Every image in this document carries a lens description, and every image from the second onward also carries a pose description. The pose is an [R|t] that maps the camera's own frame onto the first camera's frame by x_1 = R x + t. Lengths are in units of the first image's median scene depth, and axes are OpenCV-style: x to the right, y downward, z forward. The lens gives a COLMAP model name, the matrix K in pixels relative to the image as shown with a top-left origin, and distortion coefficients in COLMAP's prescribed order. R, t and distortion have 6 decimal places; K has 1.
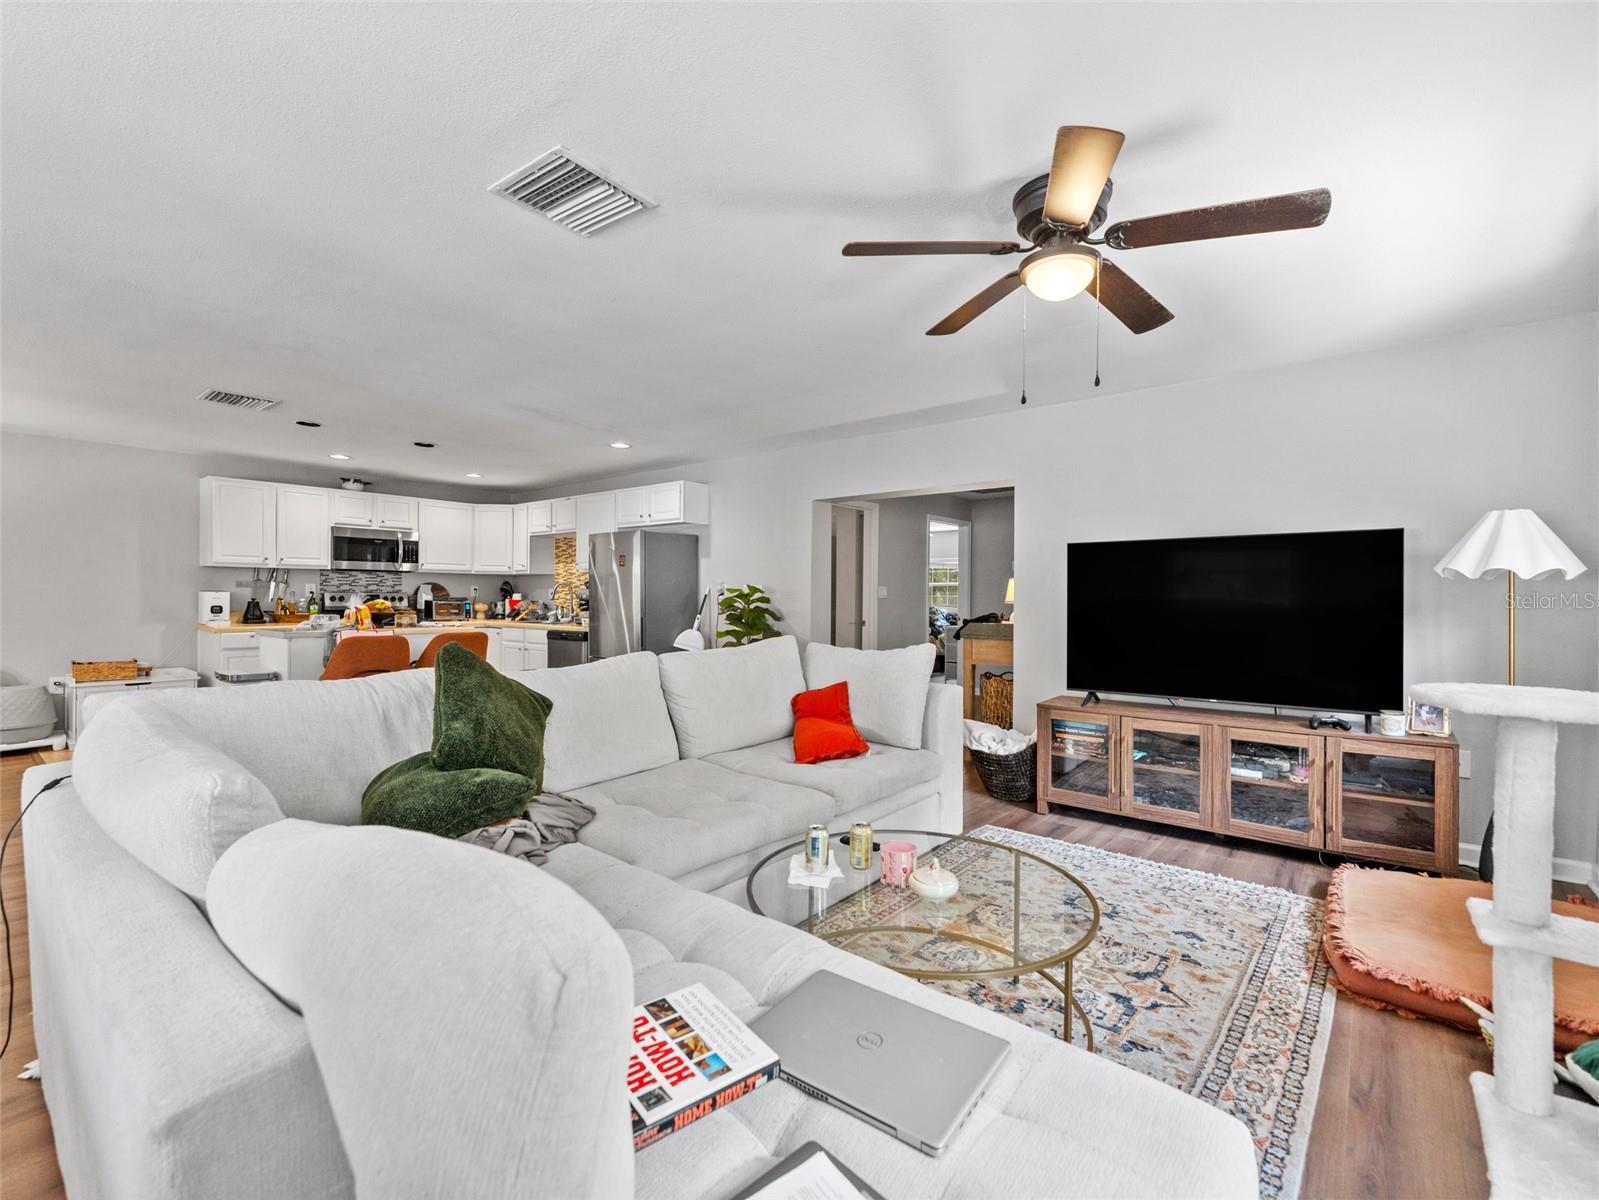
lens RADIAL K [[714.6, 0, 796.5], [0, 714.6, 596.7], [0, 0, 1]] dist [-0.001790, -0.000569]
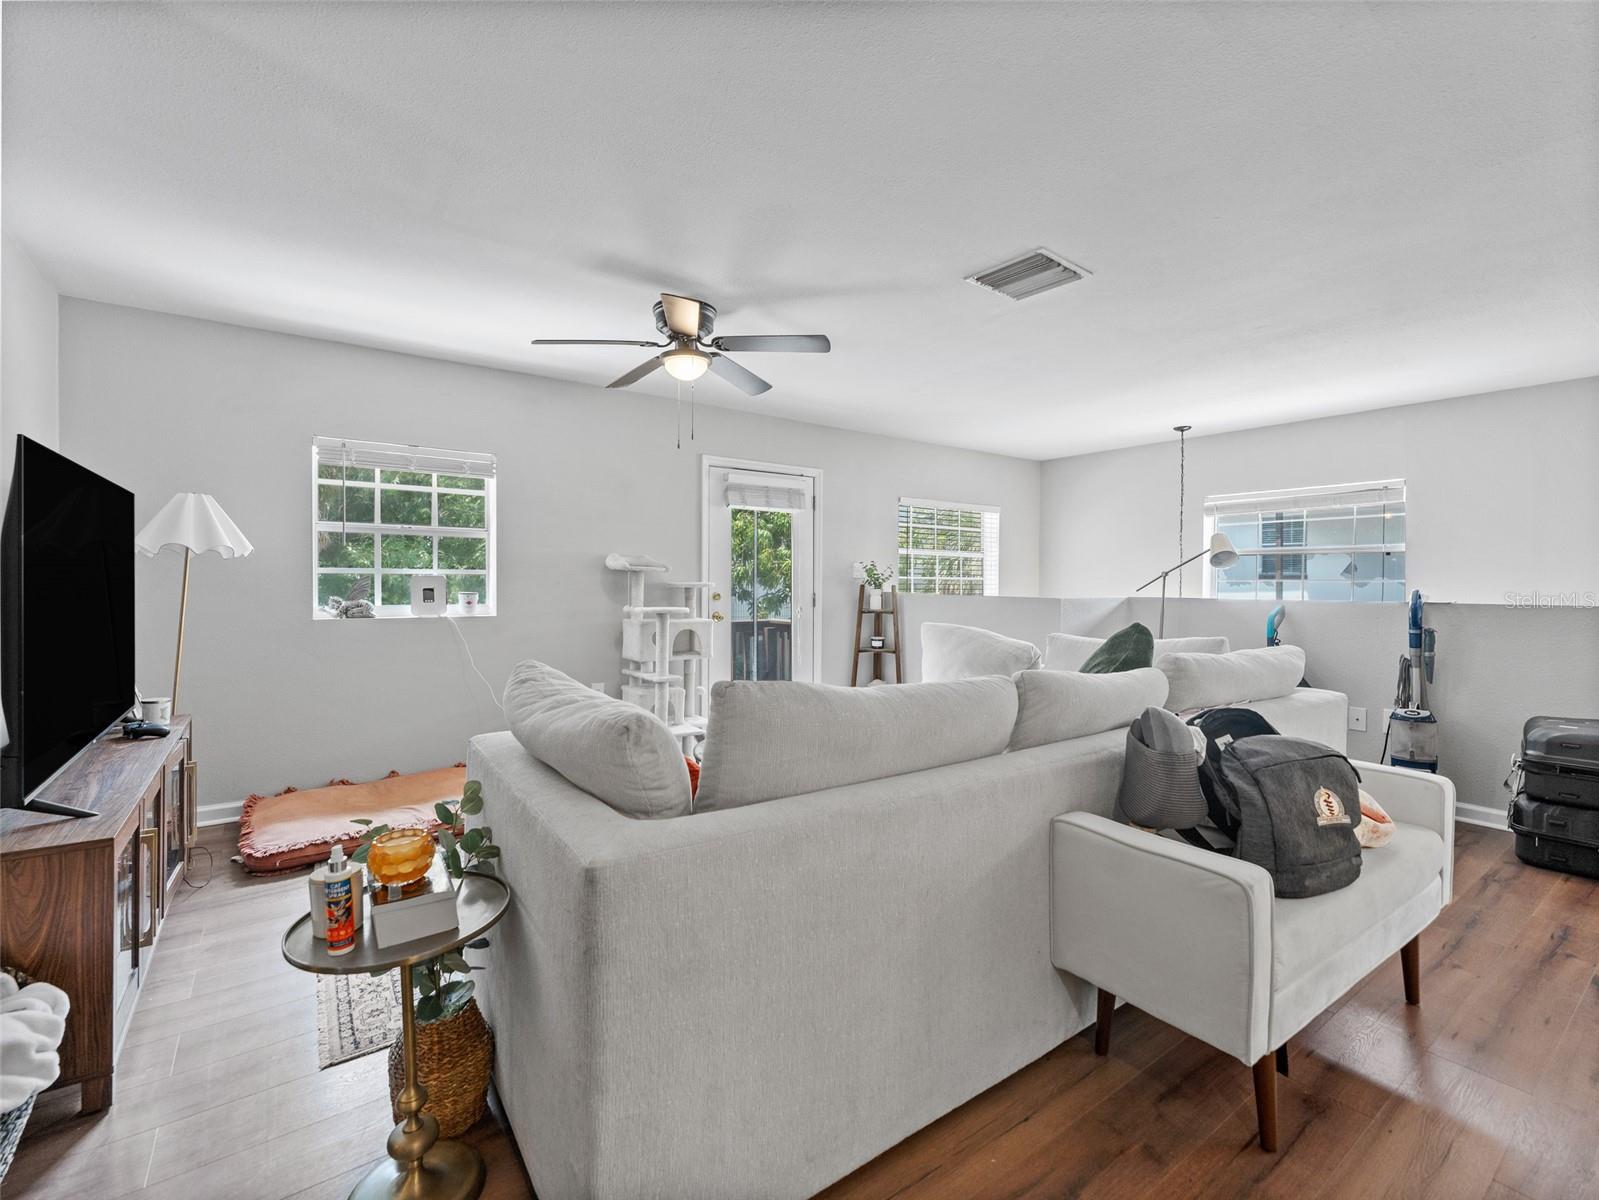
lens RADIAL K [[714.6, 0, 797.2], [0, 714.6, 592.1], [0, 0, 1]] dist [-0.001790, -0.000569]
pose [[-0.965303, -0.016833, 0.260588, -0.083870], [-0.012048, 0.999728, 0.019952, -0.000437], [-0.260853, 0.016120, -0.965244, 0.756993]]
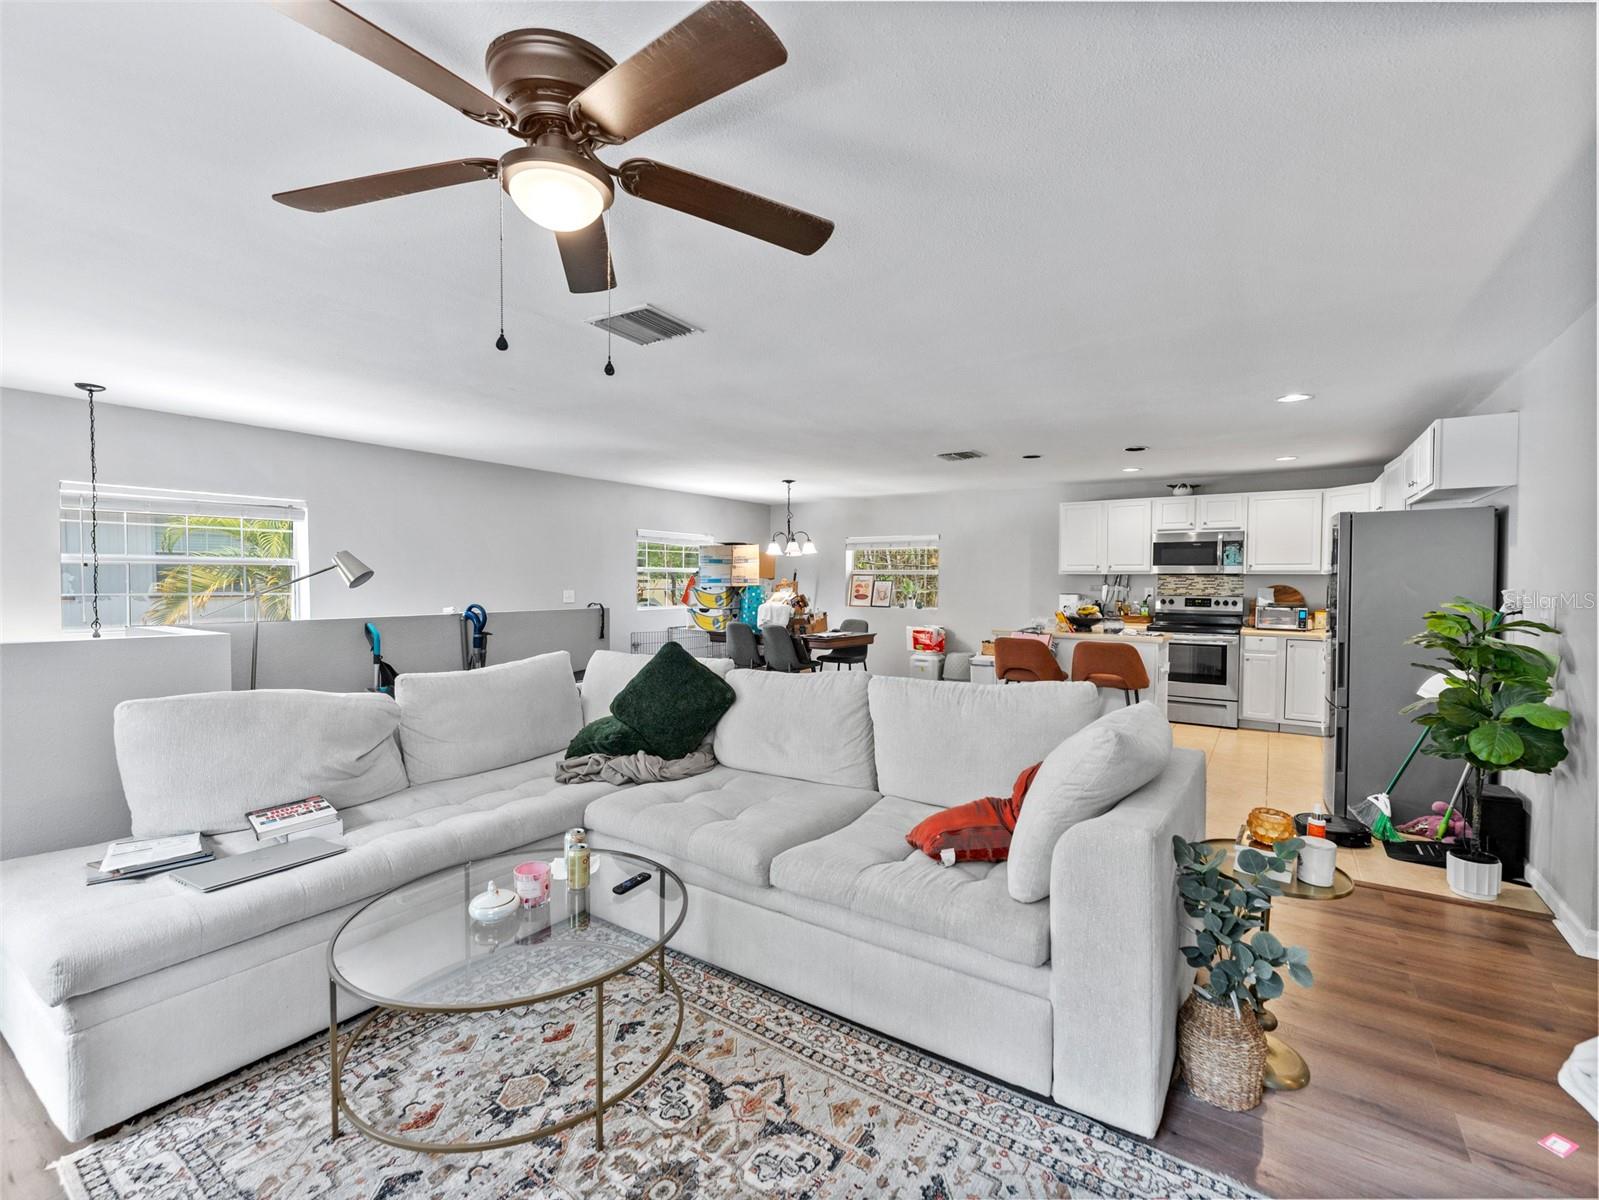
lens RADIAL K [[714.6, 0, 799.8], [0, 714.6, 601.0], [0, 0, 1]] dist [-0.001790, -0.000569]
pose [[0.098261, 0.022592, -0.994904, 0.347994], [-0.006490, 0.999736, 0.022061, -0.018179], [0.995139, 0.004289, 0.098382, 0.372321]]
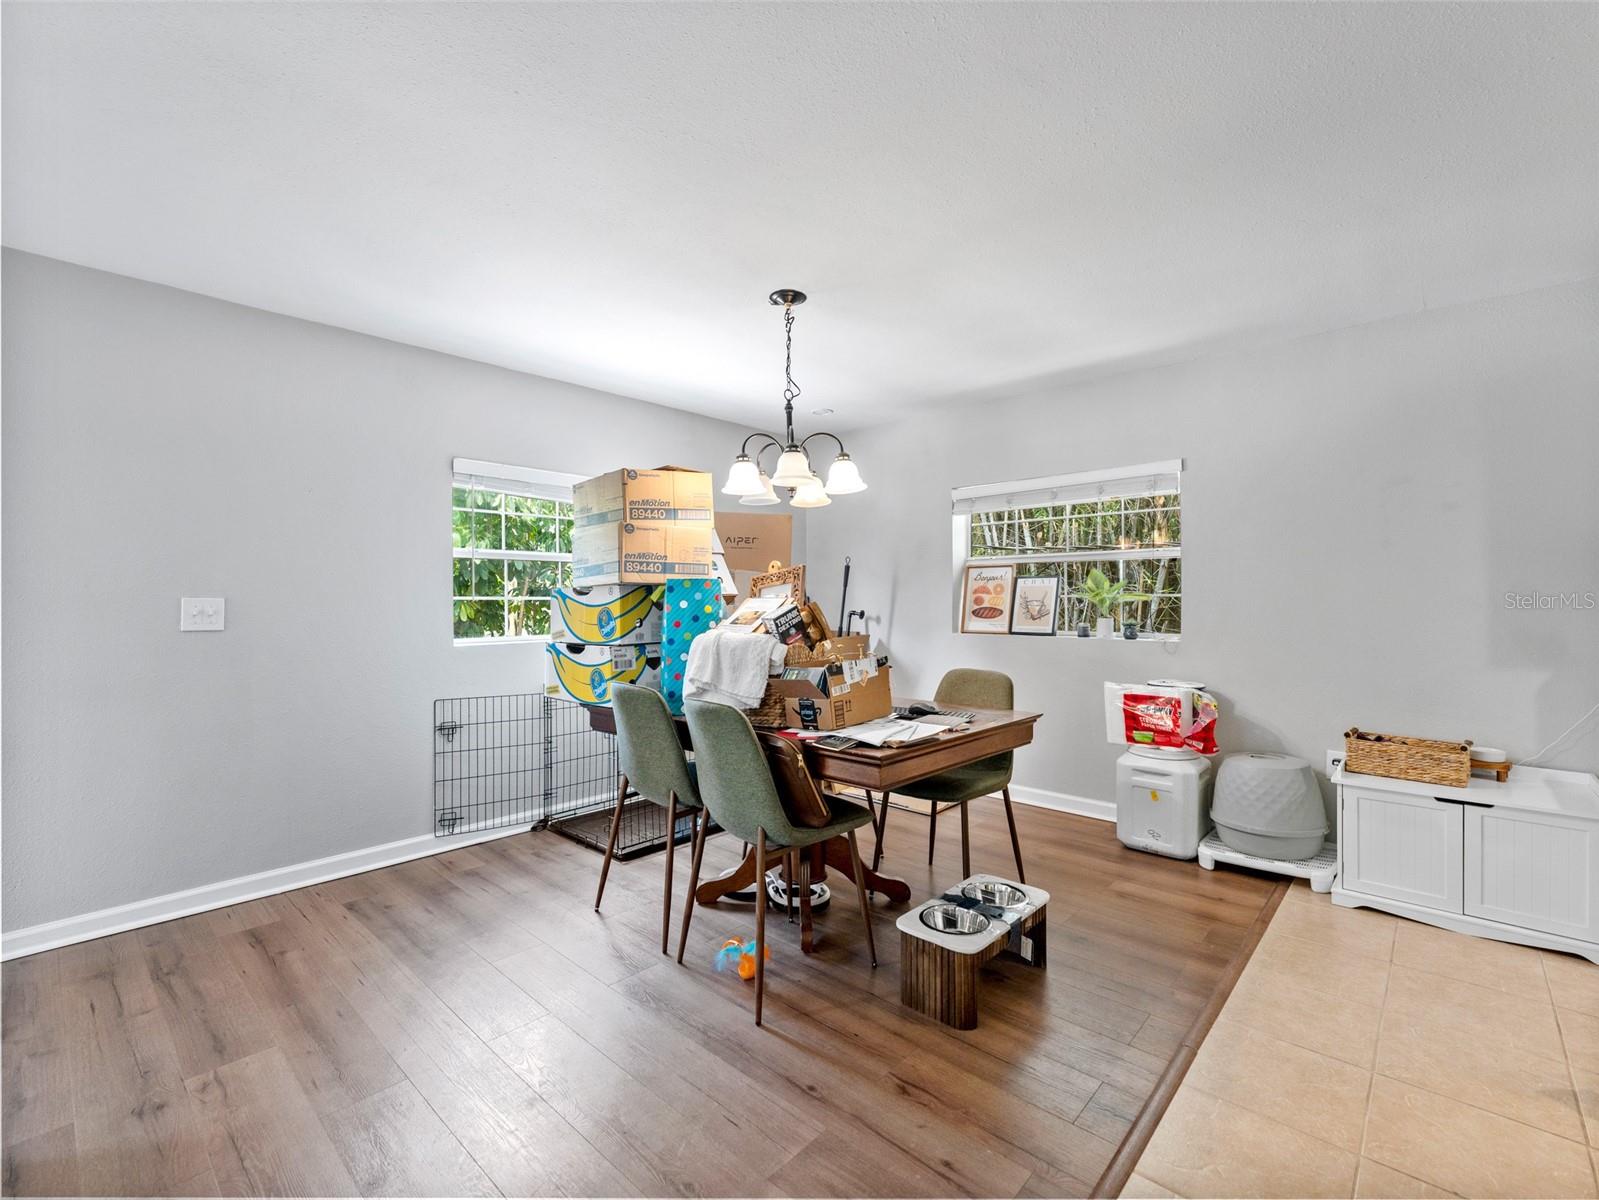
lens RADIAL K [[714.6, 0, 803.0], [0, 714.6, 596.4], [0, 0, 1]] dist [-0.001790, -0.000569]
pose [[-0.053725, -0.013159, -0.998469, -0.364070], [0.001872, 0.999910, -0.013278, -0.002901], [0.998554, -0.002583, -0.053696, 0.495264]]
